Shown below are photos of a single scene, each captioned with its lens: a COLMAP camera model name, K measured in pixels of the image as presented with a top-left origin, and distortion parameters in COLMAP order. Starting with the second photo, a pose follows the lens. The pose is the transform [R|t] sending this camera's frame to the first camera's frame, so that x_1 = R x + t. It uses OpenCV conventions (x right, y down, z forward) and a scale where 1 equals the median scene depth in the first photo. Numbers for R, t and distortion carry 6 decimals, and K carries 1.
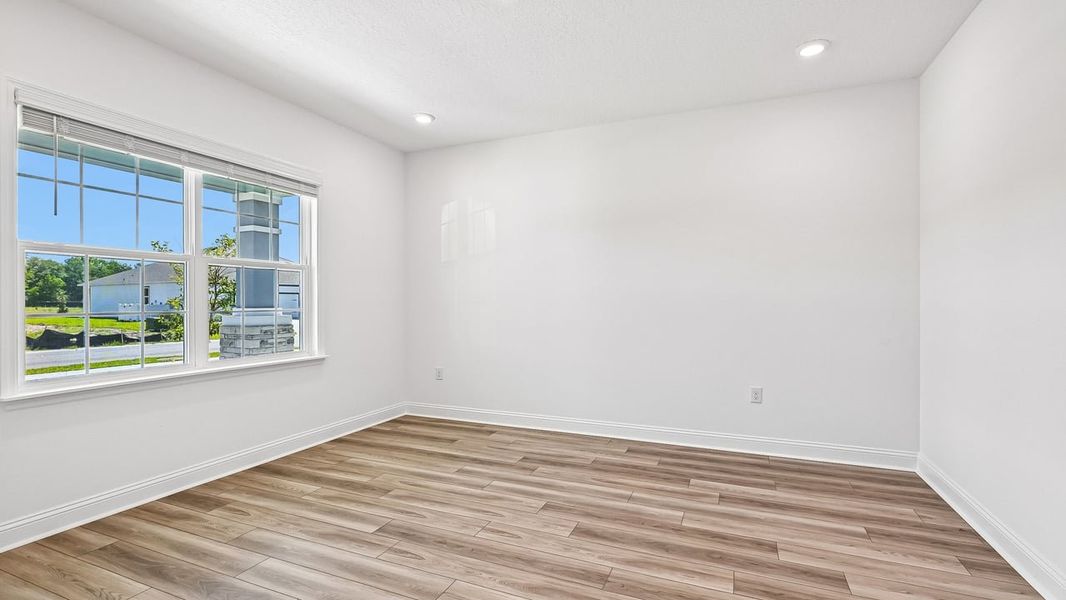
lens RADIAL K [[478.4, 0, 536.2], [0, 478.4, 302.0], [0, 0, 1]] dist [-0.000182, -0.000118]
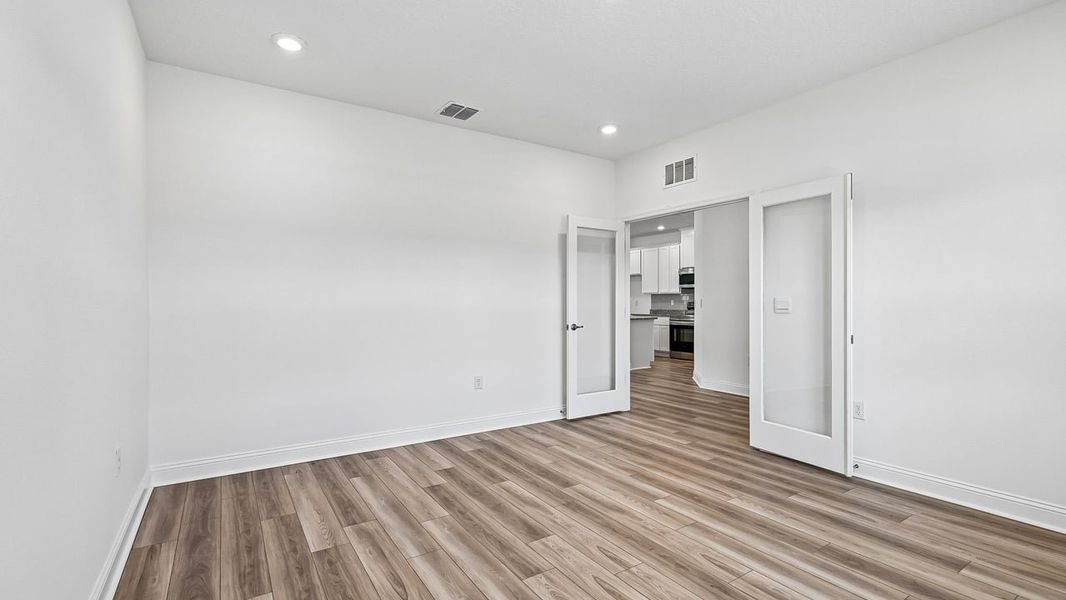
lens RADIAL K [[478.4, 0, 536.2], [0, 478.4, 302.0], [0, 0, 1]] dist [-0.000182, -0.000118]
pose [[-0.832744, 0.004615, 0.553639, -0.448617], [0.001618, 0.999981, -0.005903, 0.004421], [-0.553656, -0.004020, -0.832736, 1.805866]]
